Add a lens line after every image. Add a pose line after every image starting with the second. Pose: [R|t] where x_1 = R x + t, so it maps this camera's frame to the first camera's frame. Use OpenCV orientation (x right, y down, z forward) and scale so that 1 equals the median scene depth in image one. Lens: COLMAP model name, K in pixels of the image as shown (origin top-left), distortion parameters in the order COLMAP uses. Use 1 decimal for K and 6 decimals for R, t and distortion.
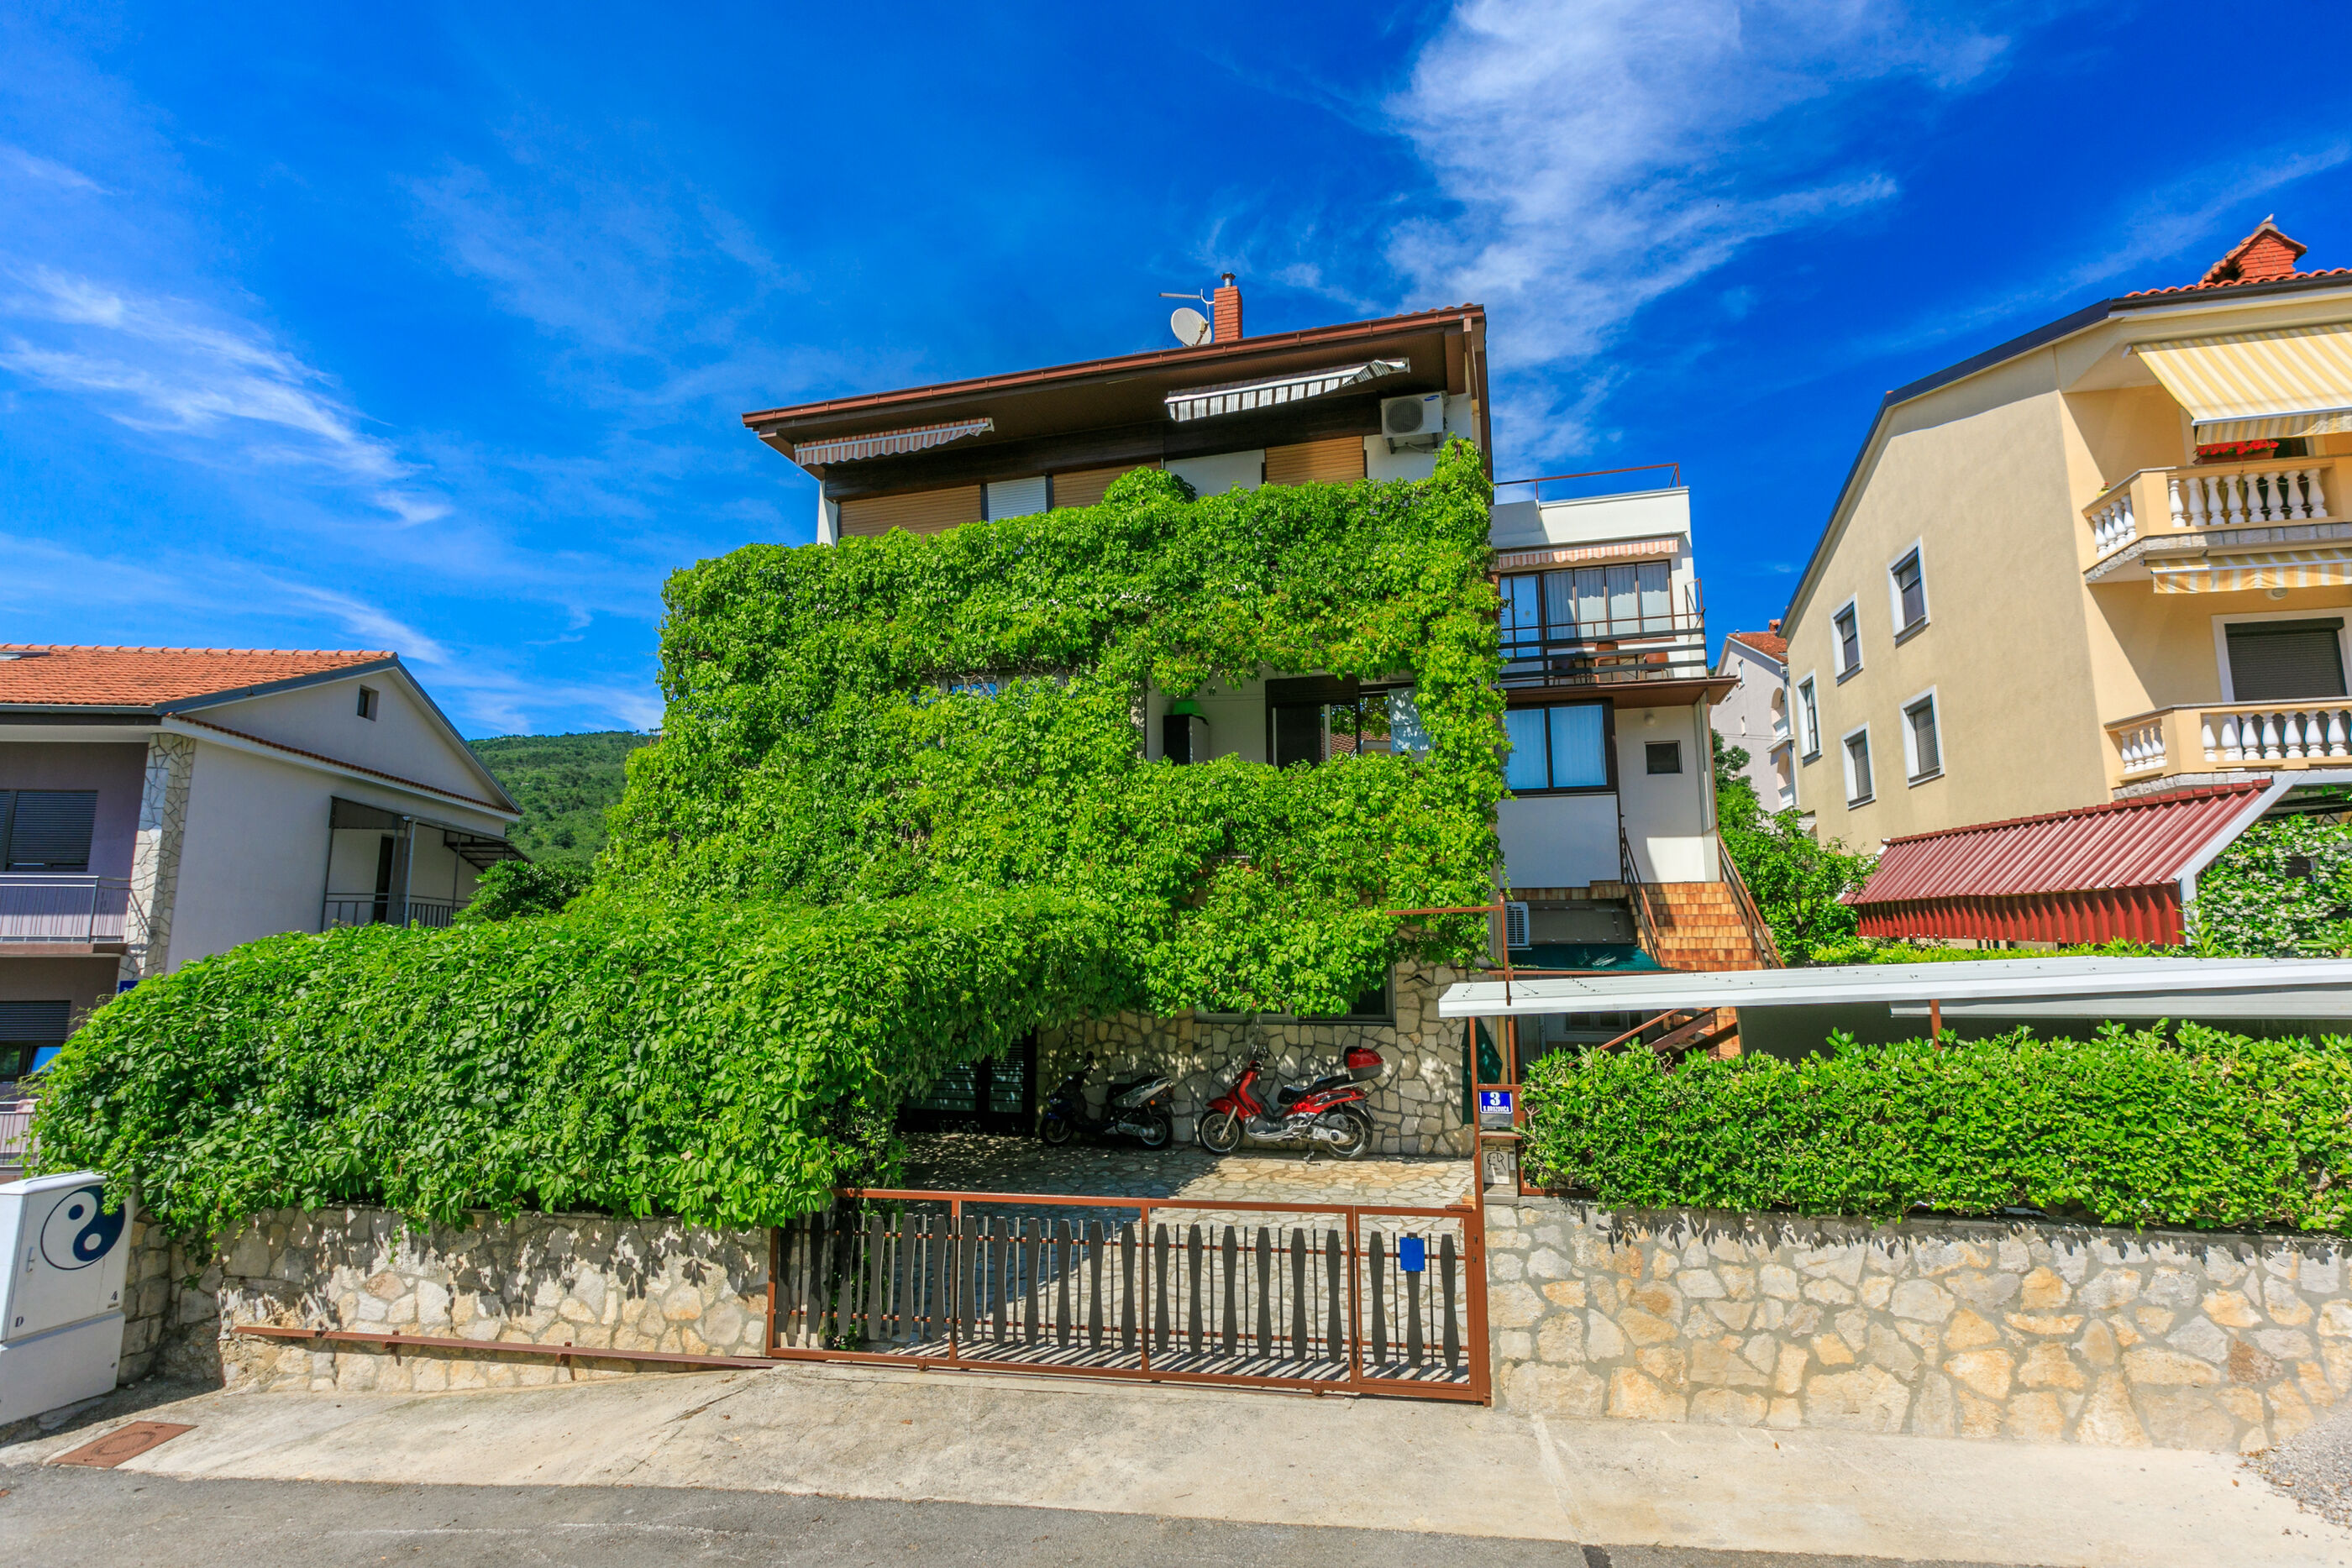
lens RADIAL K [[1203.5, 0, 1170.2], [0, 1203.5, 728.7], [0, 0, 1]] dist [-0.000388, -0.002212]
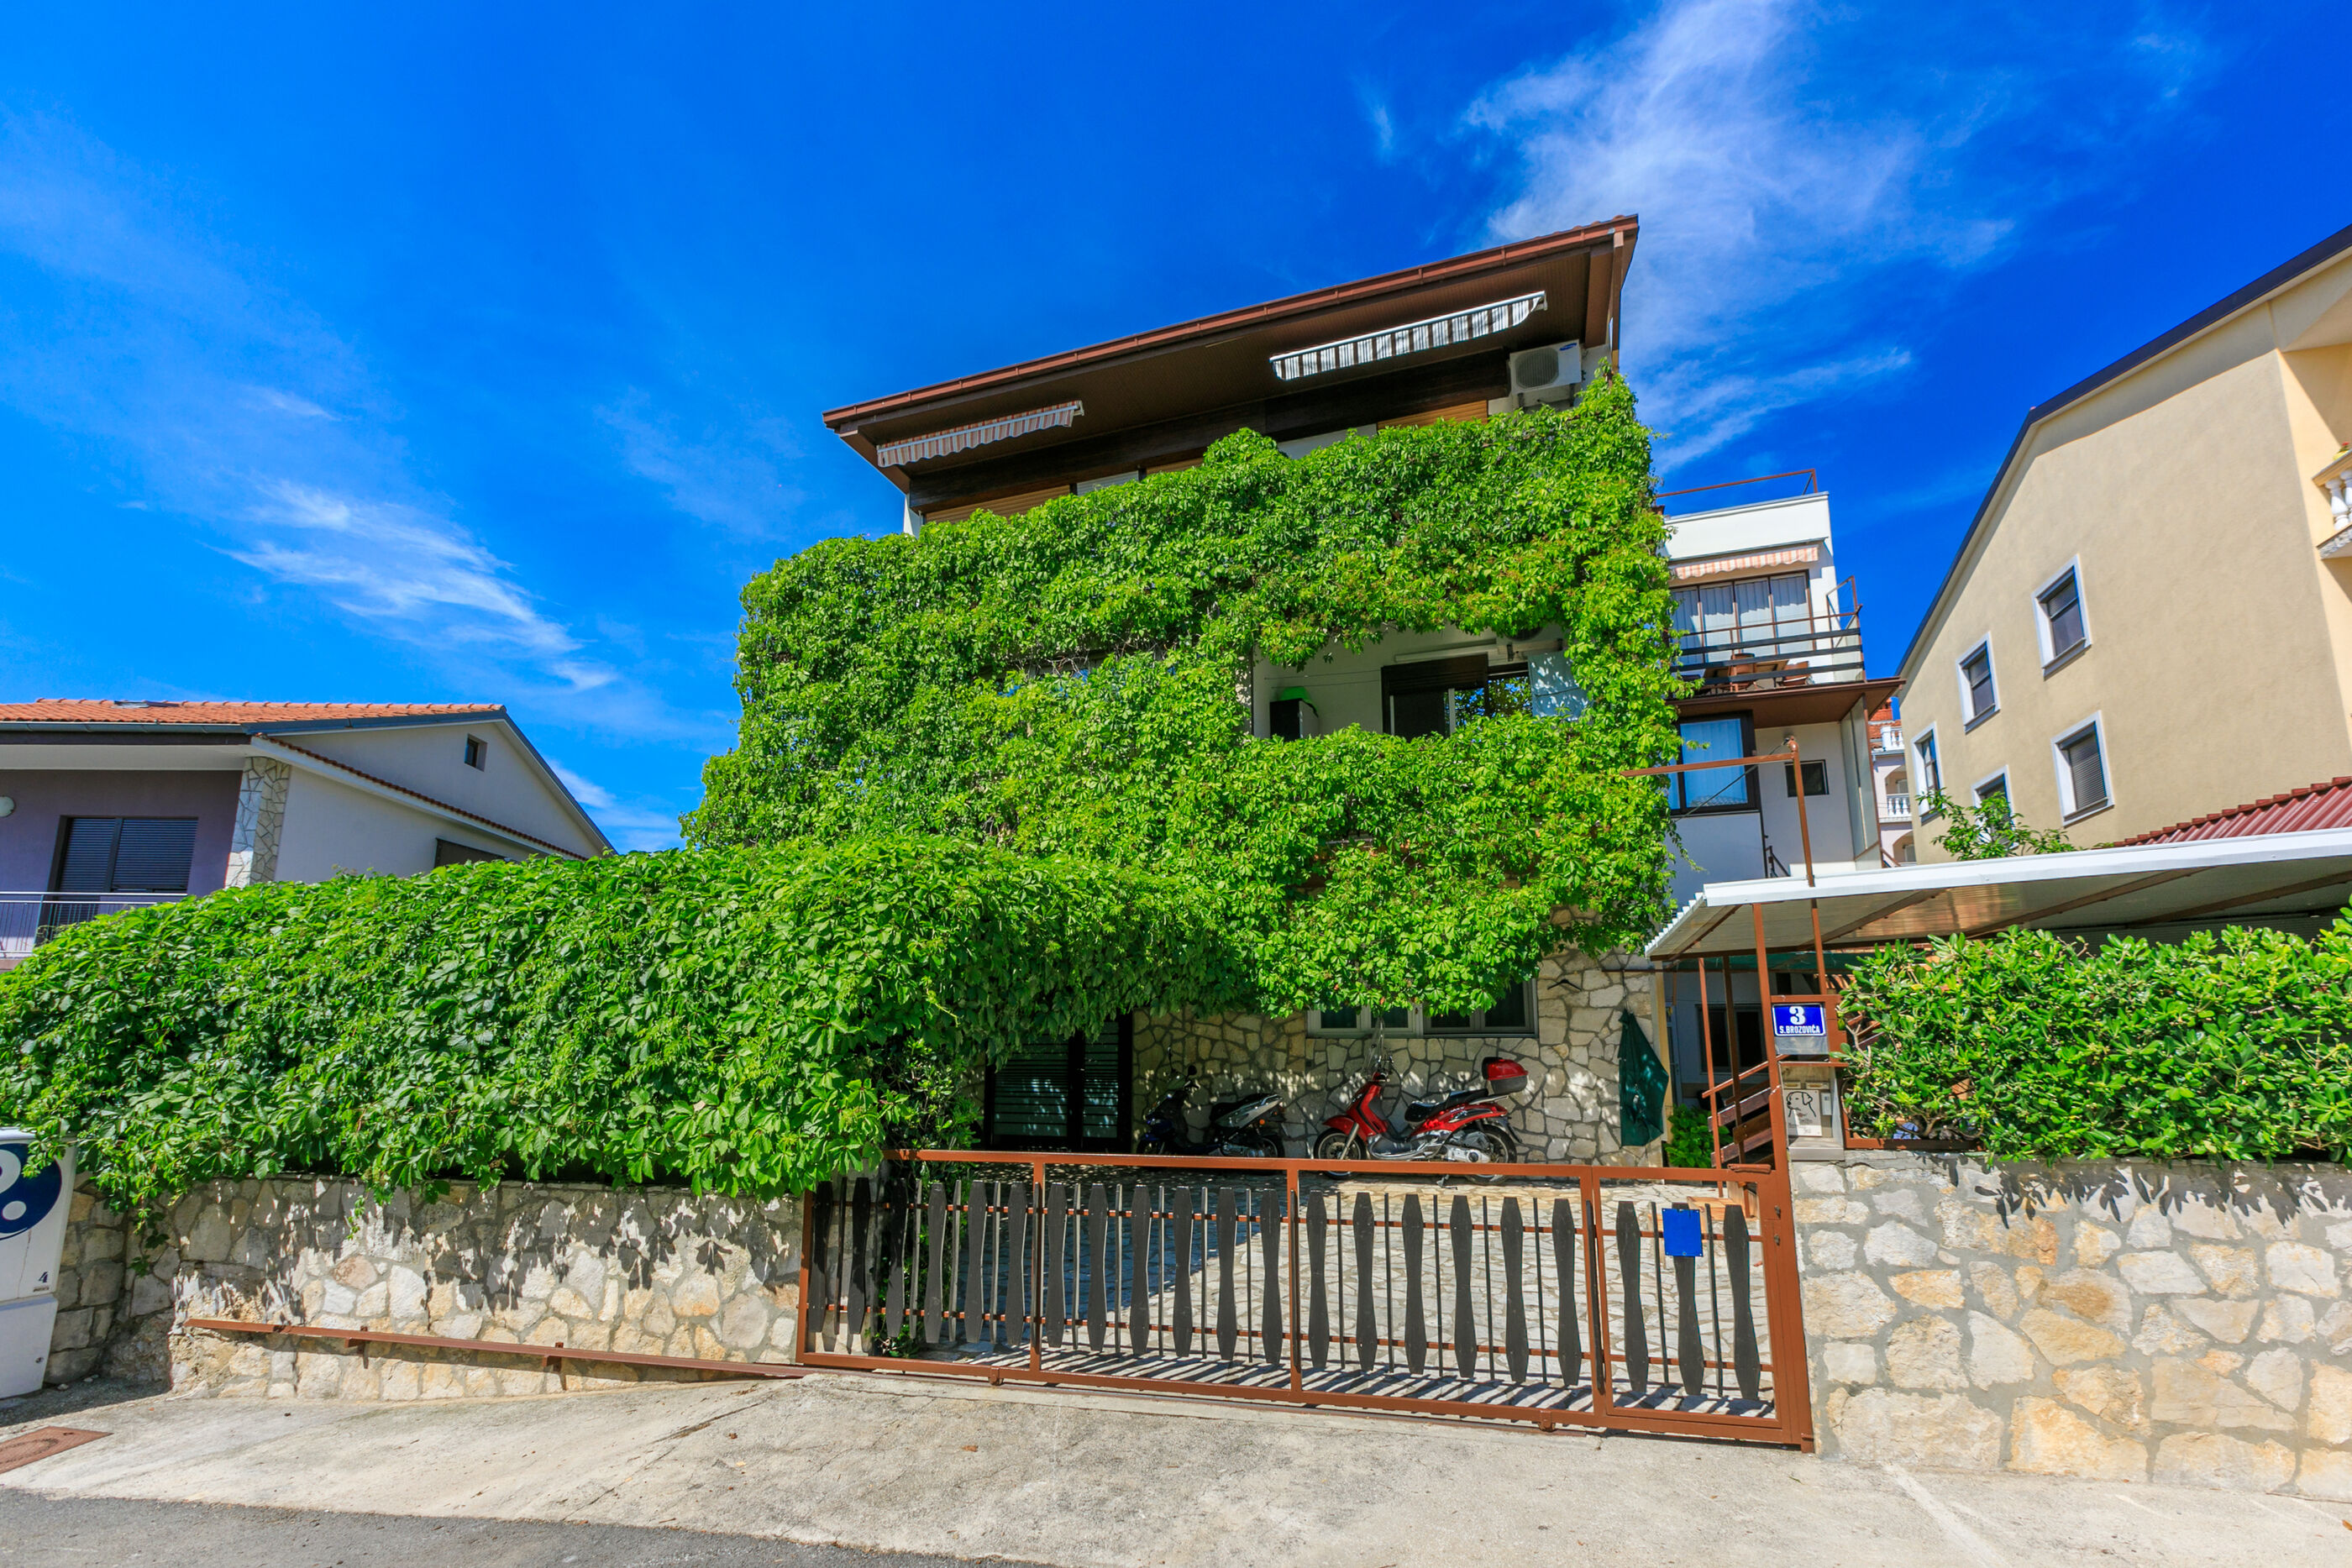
lens RADIAL K [[1094.1, 0, 1171.8], [0, 1094.1, 857.9], [0, 0, 1]] dist [-0.000053, -0.000115]
pose [[0.997872, -0.003529, -0.065103, -0.030286], [0.003480, 0.999994, -0.000875, 0.124510], [0.065105, 0.000647, 0.997878, 0.196837]]
